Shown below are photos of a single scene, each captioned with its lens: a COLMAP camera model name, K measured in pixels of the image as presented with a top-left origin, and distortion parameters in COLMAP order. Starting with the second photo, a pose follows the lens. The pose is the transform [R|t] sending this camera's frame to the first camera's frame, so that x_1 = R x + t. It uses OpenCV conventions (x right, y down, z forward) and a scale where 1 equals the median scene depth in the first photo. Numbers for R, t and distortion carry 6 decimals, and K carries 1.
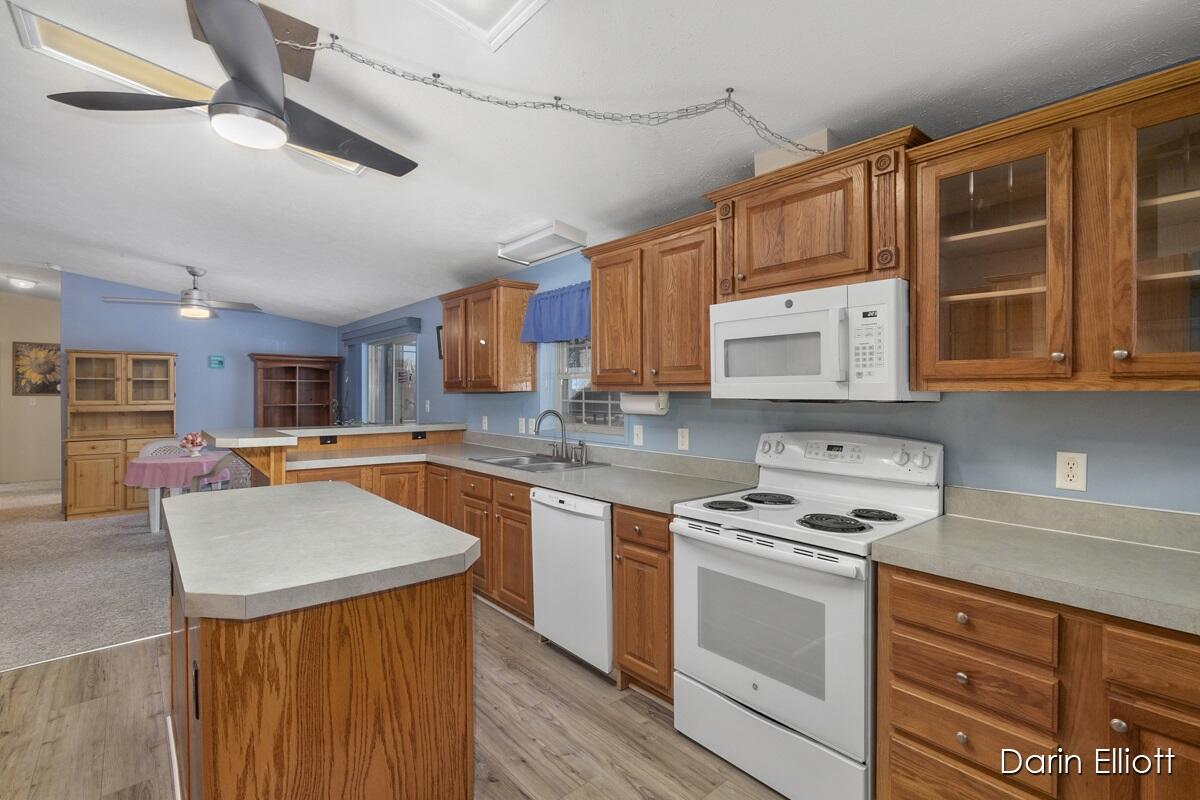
lens RADIAL K [[550.2, 0, 592.4], [0, 550.2, 391.0], [0, 0, 1]] dist [-0.003415, 0.000660]
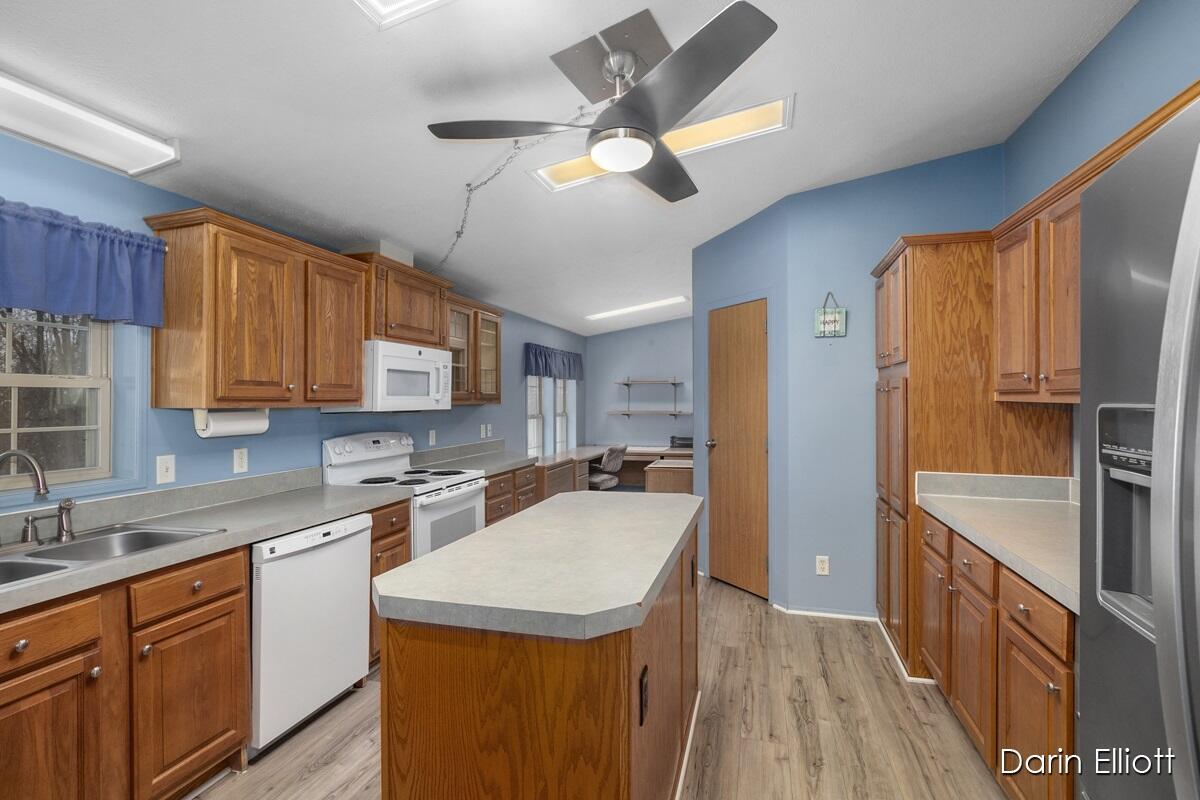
lens RADIAL K [[550.2, 0, 587.1], [0, 550.2, 409.0], [0, 0, 1]] dist [-0.003415, 0.000660]
pose [[-0.532912, -0.014813, 0.846041, -1.103702], [-0.001671, 0.999863, 0.016453, -0.014353], [-0.846169, 0.007354, -0.532864, 1.211706]]
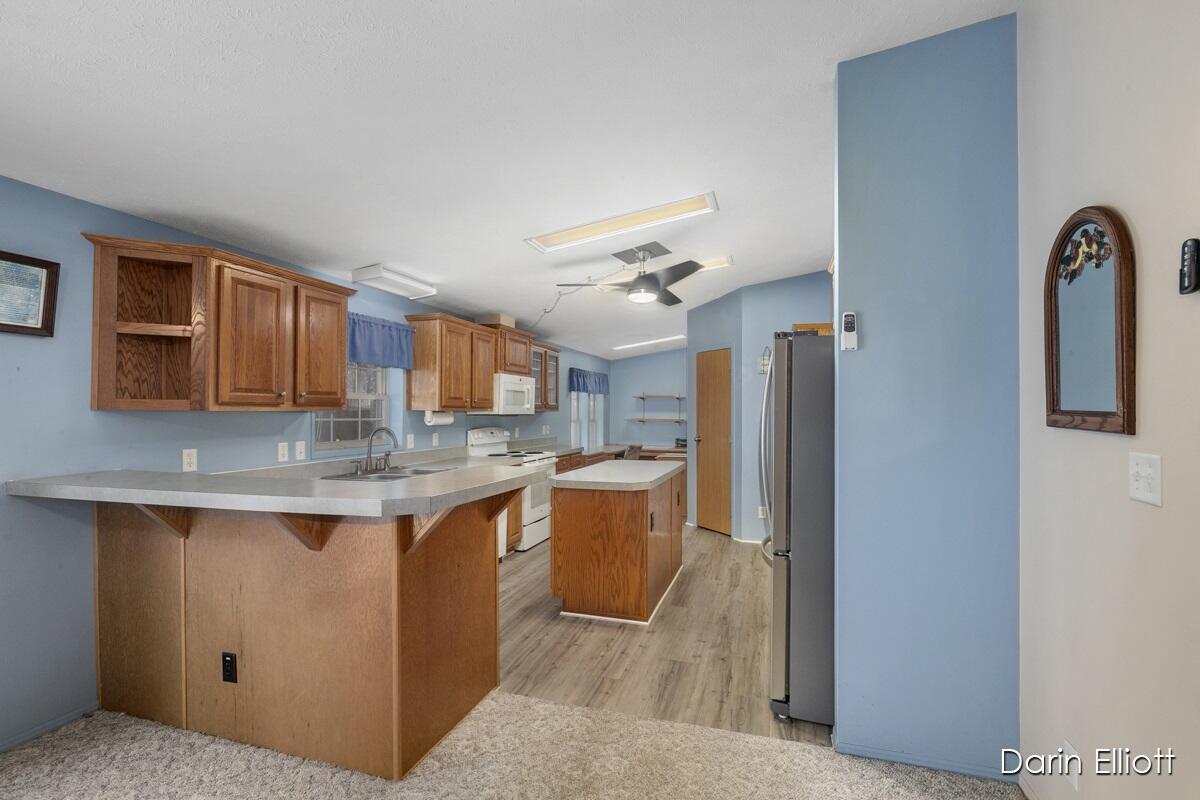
lens RADIAL K [[550.2, 0, 594.3], [0, 550.2, 394.6], [0, 0, 1]] dist [-0.003415, 0.000660]
pose [[-0.525001, 0.014561, 0.850977, -1.833418], [-0.015741, 0.999516, -0.026815, -0.012921], [-0.850956, -0.027473, -0.524518, 1.774519]]
